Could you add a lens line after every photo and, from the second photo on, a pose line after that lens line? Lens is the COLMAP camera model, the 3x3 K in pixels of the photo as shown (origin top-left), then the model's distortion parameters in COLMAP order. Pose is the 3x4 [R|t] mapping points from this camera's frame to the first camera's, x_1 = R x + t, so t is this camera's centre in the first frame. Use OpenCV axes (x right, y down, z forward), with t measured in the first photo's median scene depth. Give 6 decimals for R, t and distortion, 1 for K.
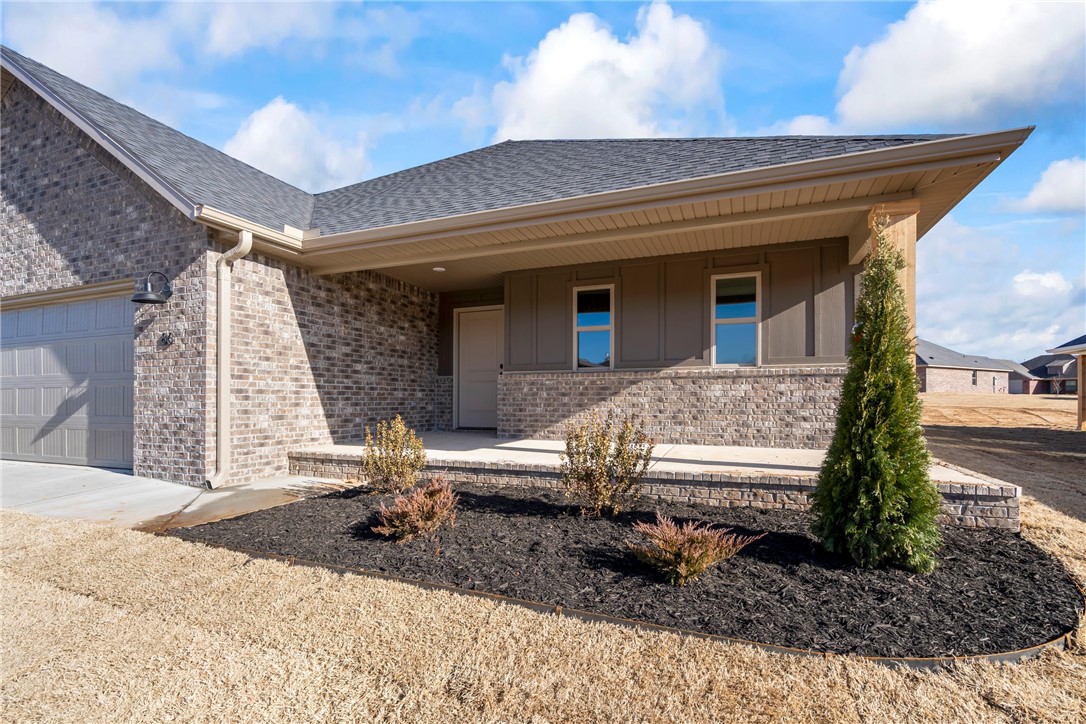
lens RADIAL K [[499.5, 0, 544.0], [0, 499.5, 395.8], [0, 0, 1]] dist [-0.001749, 0.000201]
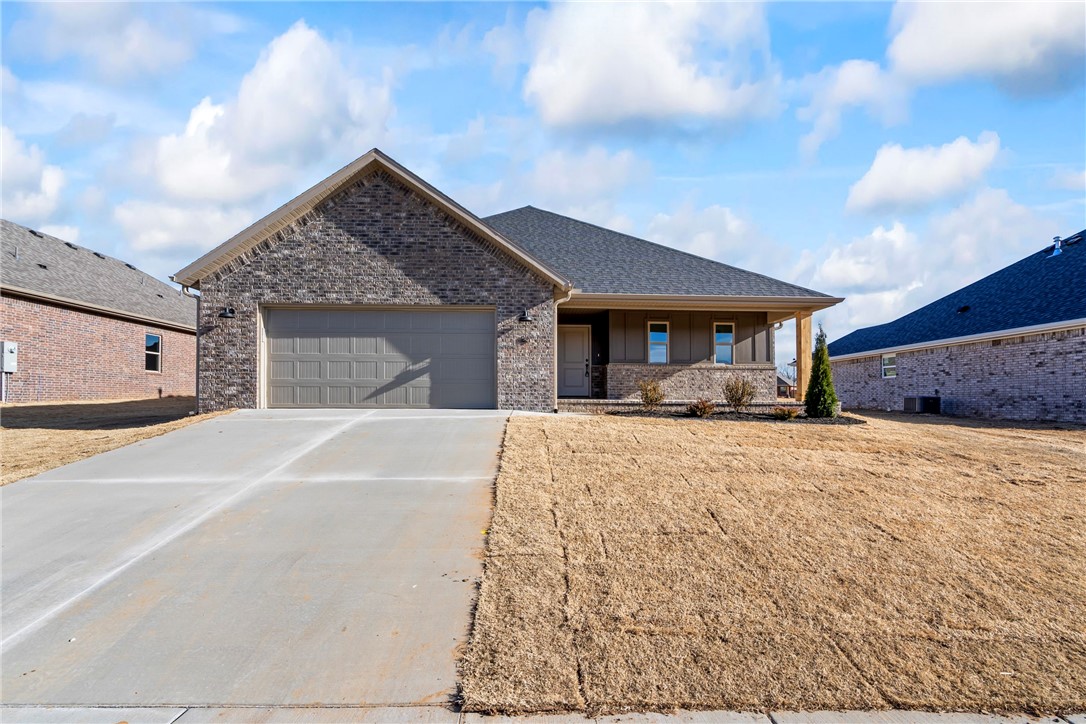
lens RADIAL K [[499.5, 0, 544.0], [0, 499.5, 395.8], [0, 0, 1]] dist [-0.001749, 0.000201]
pose [[0.916244, 0.011662, 0.400450, -1.313438], [-0.010354, 0.999932, -0.005429, 0.106975], [-0.400486, 0.000828, 0.916302, -0.758734]]
